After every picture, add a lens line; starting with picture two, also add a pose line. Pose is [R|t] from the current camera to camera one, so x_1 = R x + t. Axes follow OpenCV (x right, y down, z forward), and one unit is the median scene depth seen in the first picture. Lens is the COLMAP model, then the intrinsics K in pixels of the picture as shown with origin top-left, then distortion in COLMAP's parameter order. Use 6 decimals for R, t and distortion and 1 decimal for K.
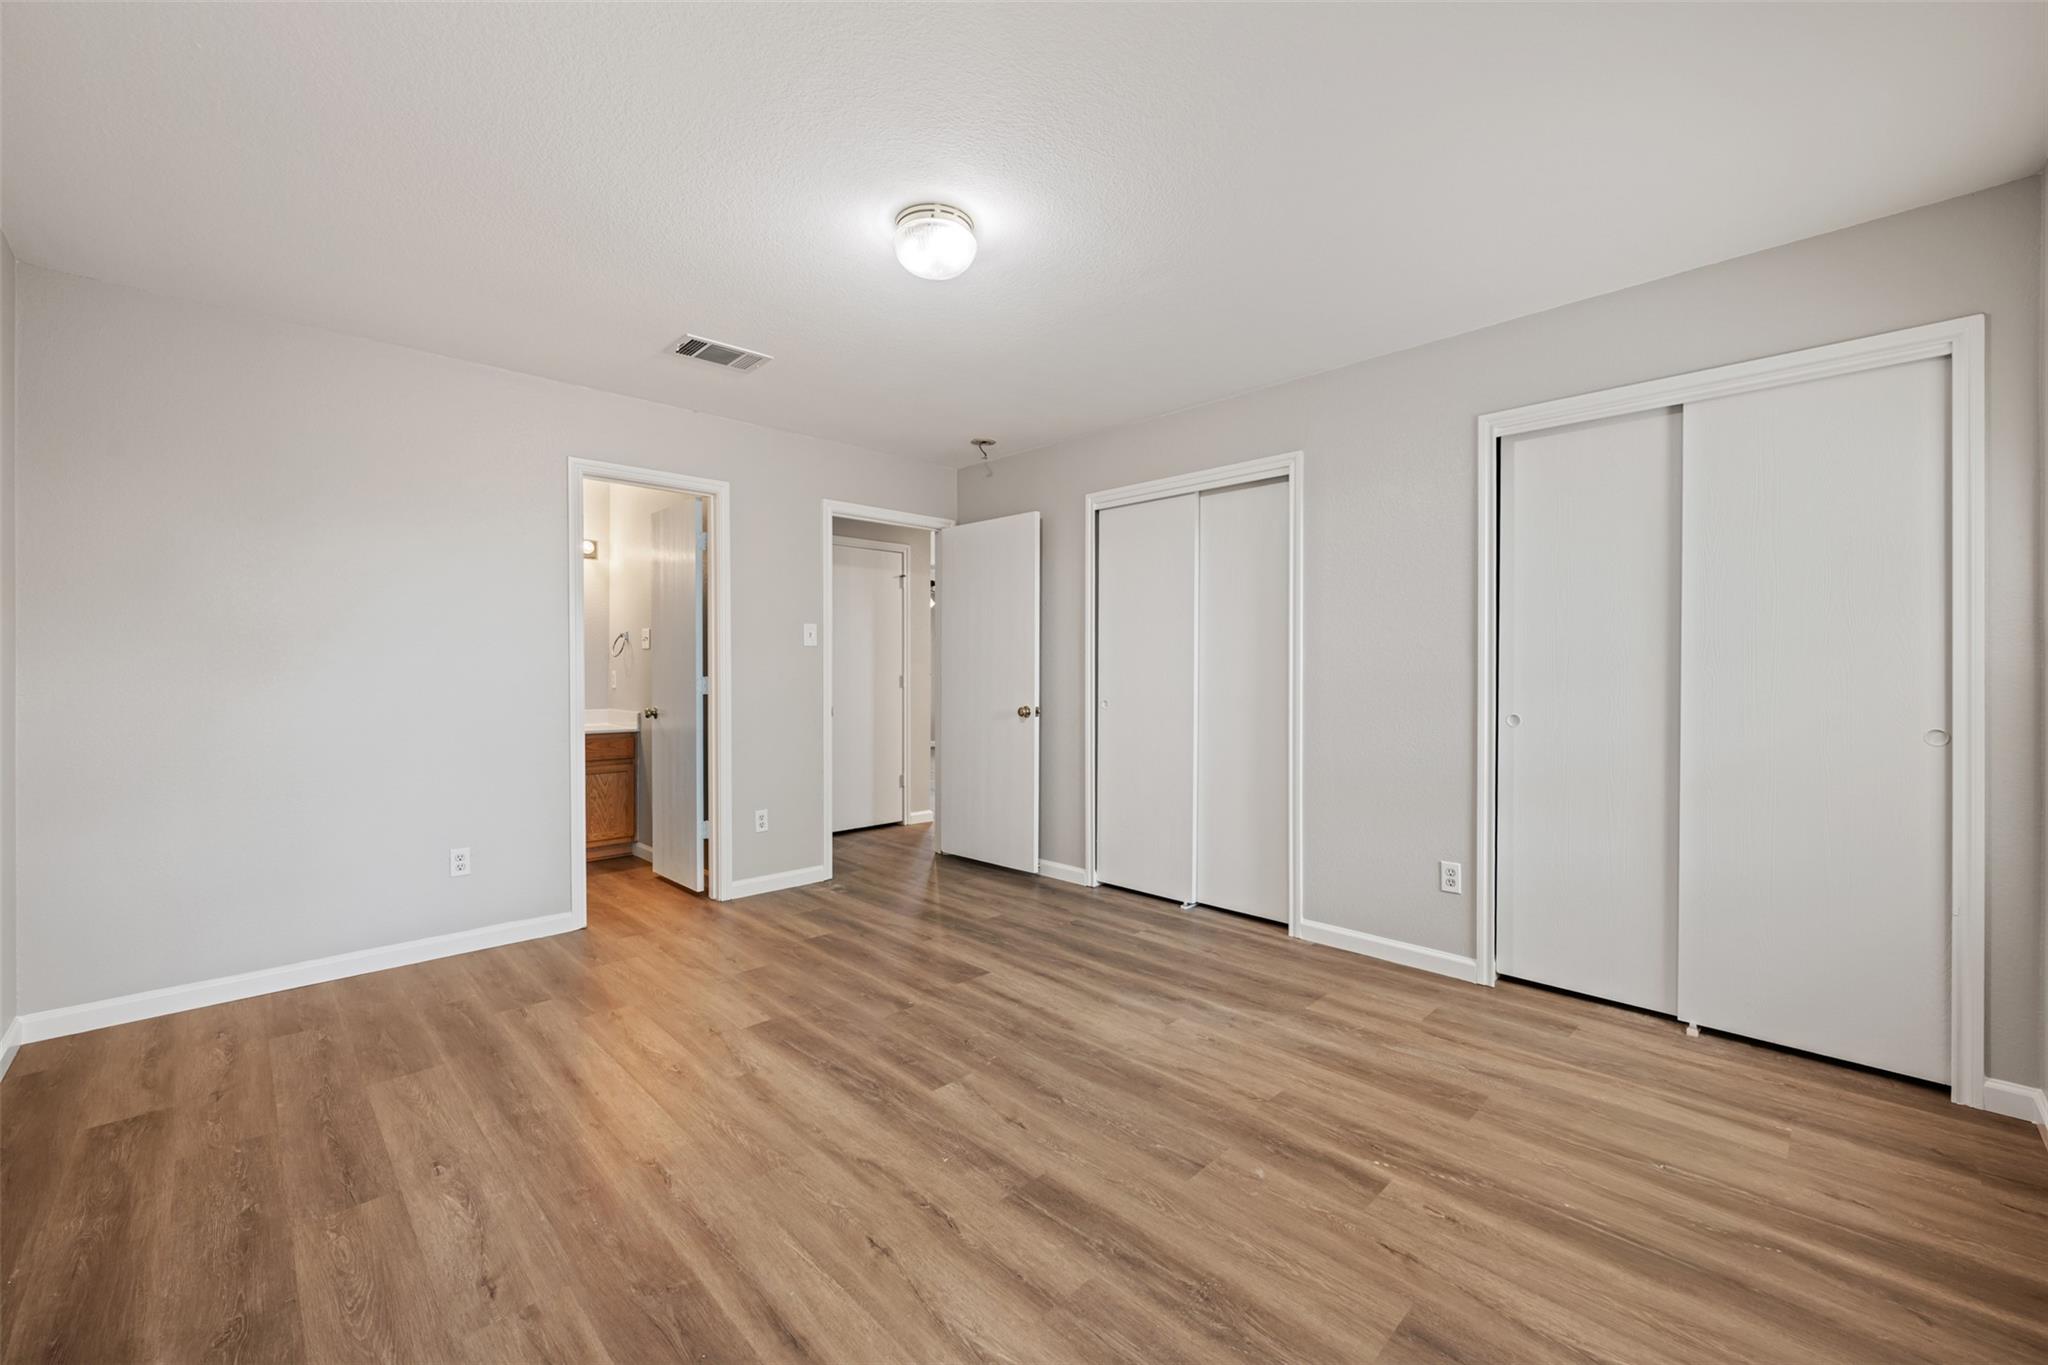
lens RADIAL K [[815.5, 0, 1028.1], [0, 815.5, 677.0], [0, 0, 1]] dist [-0.000269, -0.000058]
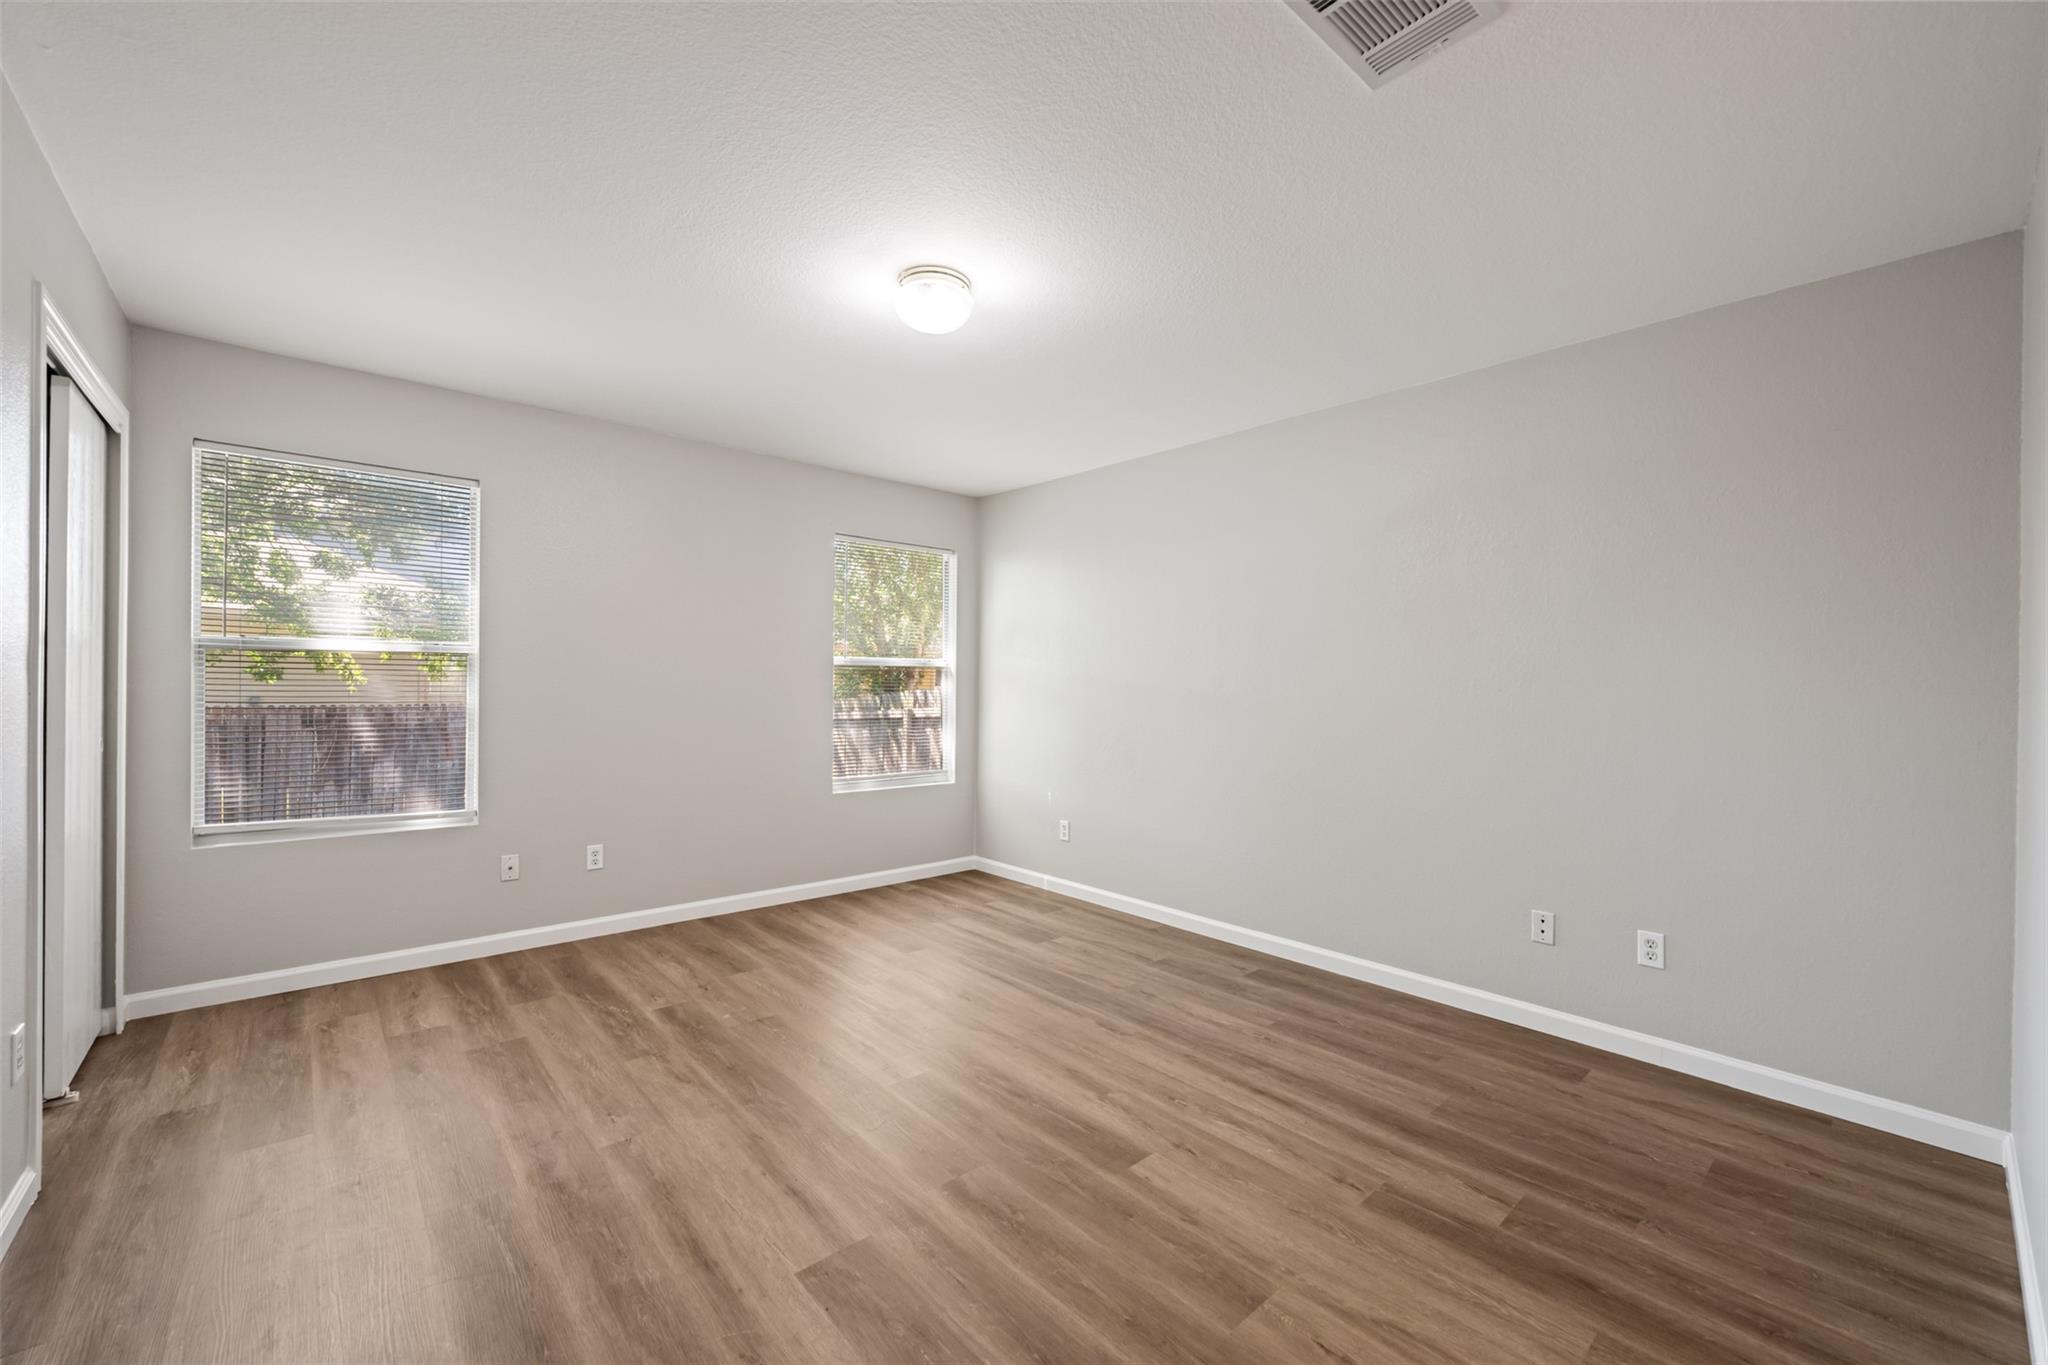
lens RADIAL K [[808.2, 0, 1021.9], [0, 808.2, 681.0], [0, 0, 1]] dist [-0.000682, 0.000046]
pose [[-0.998348, -0.012763, 0.056023, -0.228994], [-0.012687, 0.999918, 0.001718, -0.029676], [-0.056040, 0.001004, -0.998428, 1.593817]]
